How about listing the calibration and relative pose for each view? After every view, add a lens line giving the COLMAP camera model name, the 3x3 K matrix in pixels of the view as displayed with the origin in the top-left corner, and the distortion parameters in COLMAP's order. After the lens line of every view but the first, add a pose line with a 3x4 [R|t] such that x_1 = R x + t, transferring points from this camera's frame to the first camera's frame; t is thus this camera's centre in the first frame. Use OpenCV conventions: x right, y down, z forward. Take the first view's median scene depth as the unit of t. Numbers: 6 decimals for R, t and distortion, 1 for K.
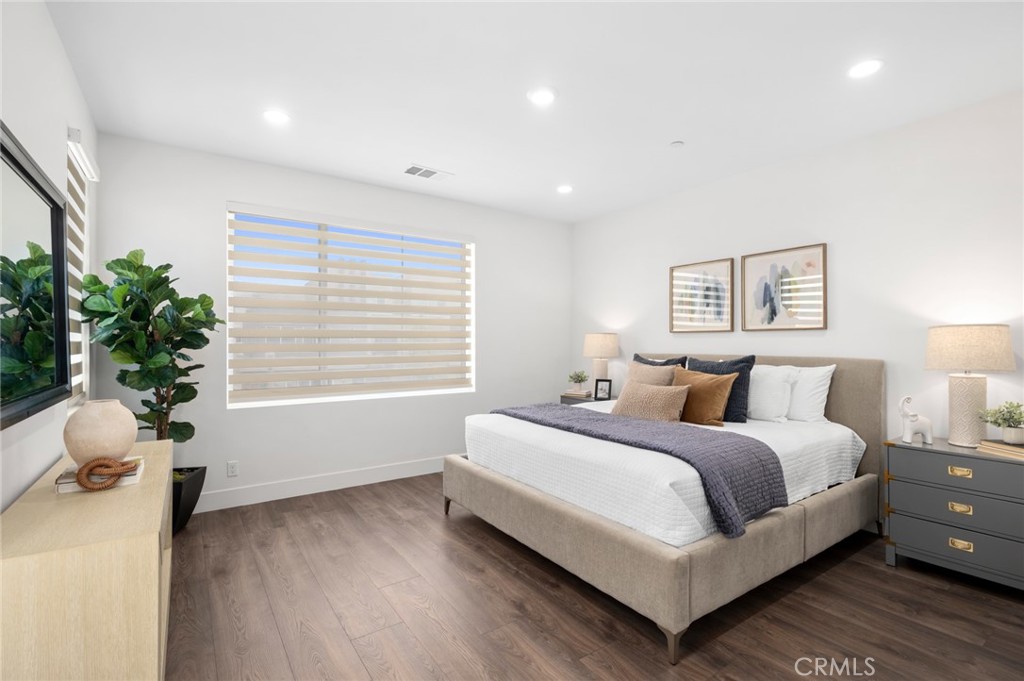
lens RADIAL K [[495.7, 0, 526.8], [0, 495.7, 324.6], [0, 0, 1]] dist [0.001123, 0.000269]
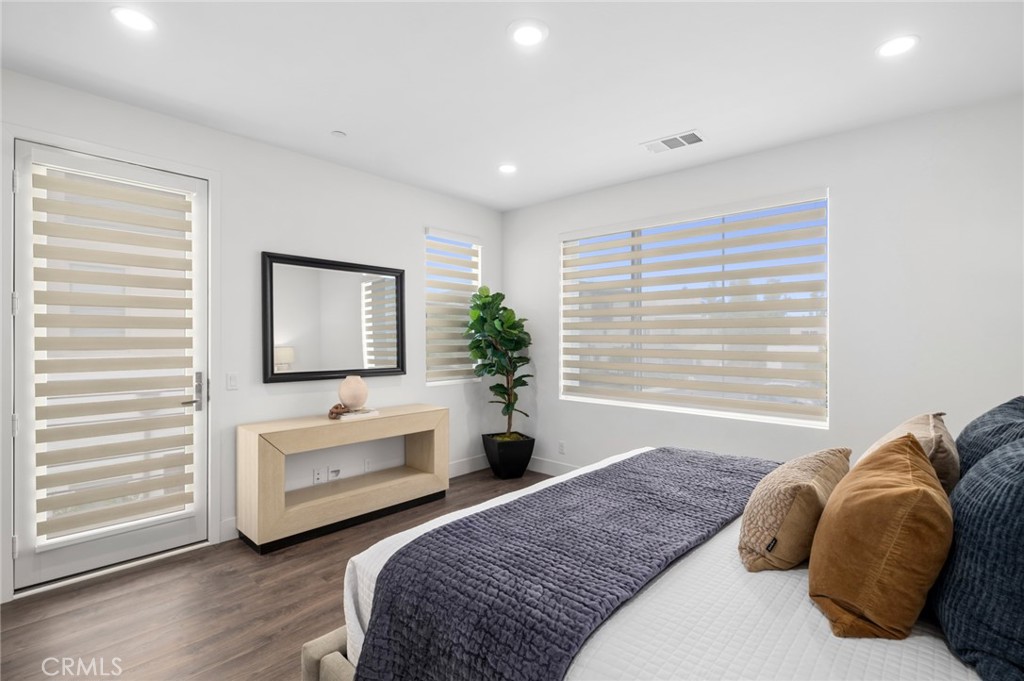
lens RADIAL K [[473.8, 0, 515.2], [0, 473.8, 335.8], [0, 0, 1]] dist [0.001307, -0.000004]
pose [[0.227427, 0.003659, -0.973788, 0.576185], [0.019642, 0.999772, 0.008344, -0.002226], [0.973597, -0.021025, 0.227304, 0.668334]]
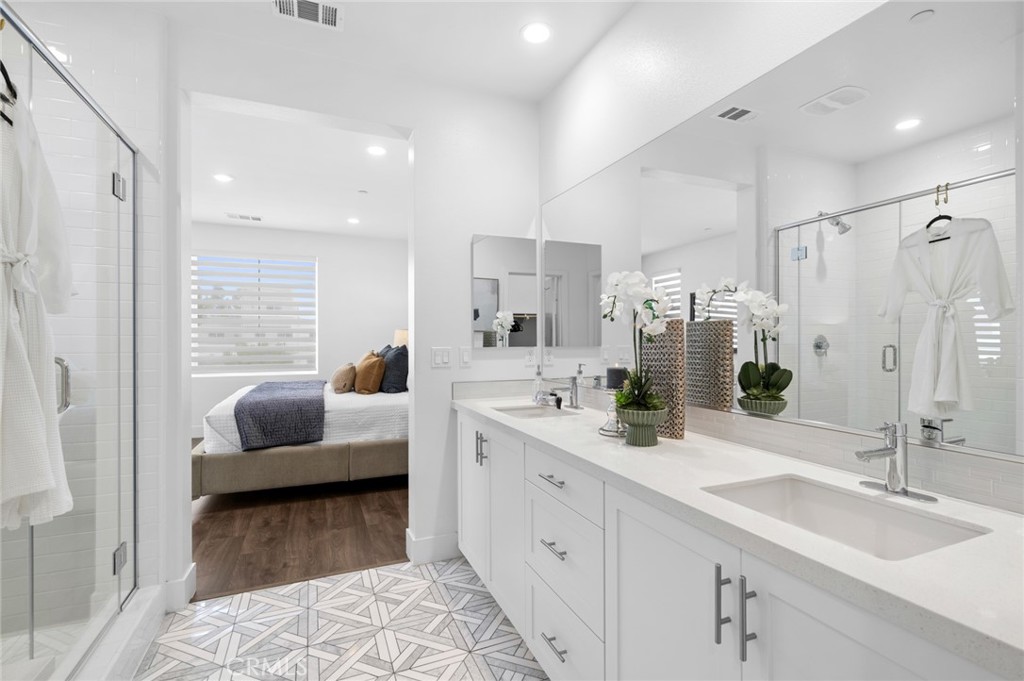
lens RADIAL K [[473.8, 0, 515.2], [0, 473.8, 335.8], [0, 0, 1]] dist [0.001307, -0.000004]
pose [[0.976974, -0.001436, -0.213353, 0.989950], [0.005862, 0.999781, 0.020113, 0.009533], [0.213277, -0.020900, 0.976768, -0.210641]]
